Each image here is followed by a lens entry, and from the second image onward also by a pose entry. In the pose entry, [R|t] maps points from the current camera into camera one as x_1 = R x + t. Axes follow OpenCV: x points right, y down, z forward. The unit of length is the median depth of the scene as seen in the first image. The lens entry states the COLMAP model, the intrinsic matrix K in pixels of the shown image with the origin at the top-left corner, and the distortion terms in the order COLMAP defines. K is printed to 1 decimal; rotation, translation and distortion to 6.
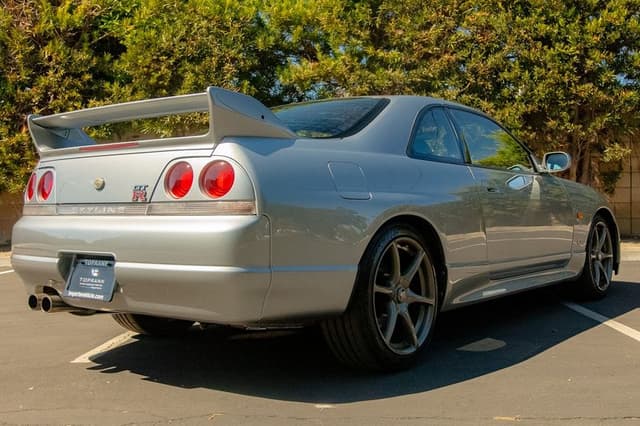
lens RADIAL K [[720.9, 0, 324.3], [0, 720.9, 192.0], [0, 0, 1]] dist [0.009741, -0.007750]
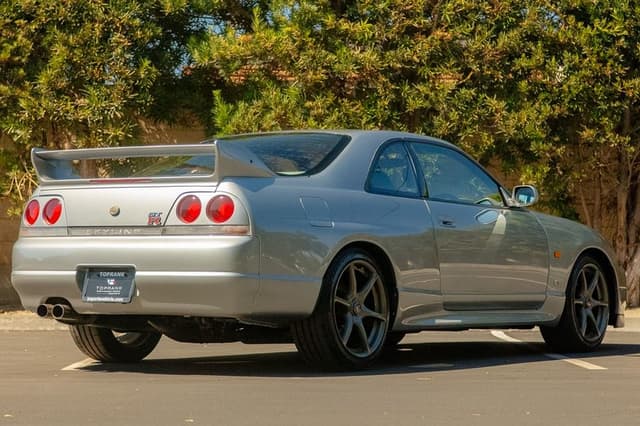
lens RADIAL K [[1687.2, 0, 319.2], [0, 1687.2, 212.7], [0, 0, 1]] dist [-0.026469, 0.142900]
pose [[0.997652, 0.019257, 0.065718, -0.135728], [-0.018414, 0.999741, -0.013409, 0.021970], [-0.065959, 0.012168, 0.997748, -1.706118]]
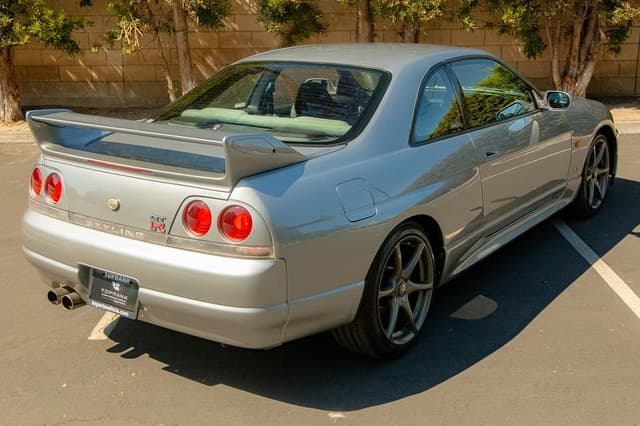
lens RADIAL K [[808.0, 0, 307.7], [0, 808.0, 194.1], [0, 0, 1]] dist [0.033306, 0.010858]
pose [[0.999735, -0.013732, 0.018485, -0.050453], [0.008529, 0.966452, 0.256706, -0.285817], [-0.021390, -0.256480, 0.966313, -0.107187]]
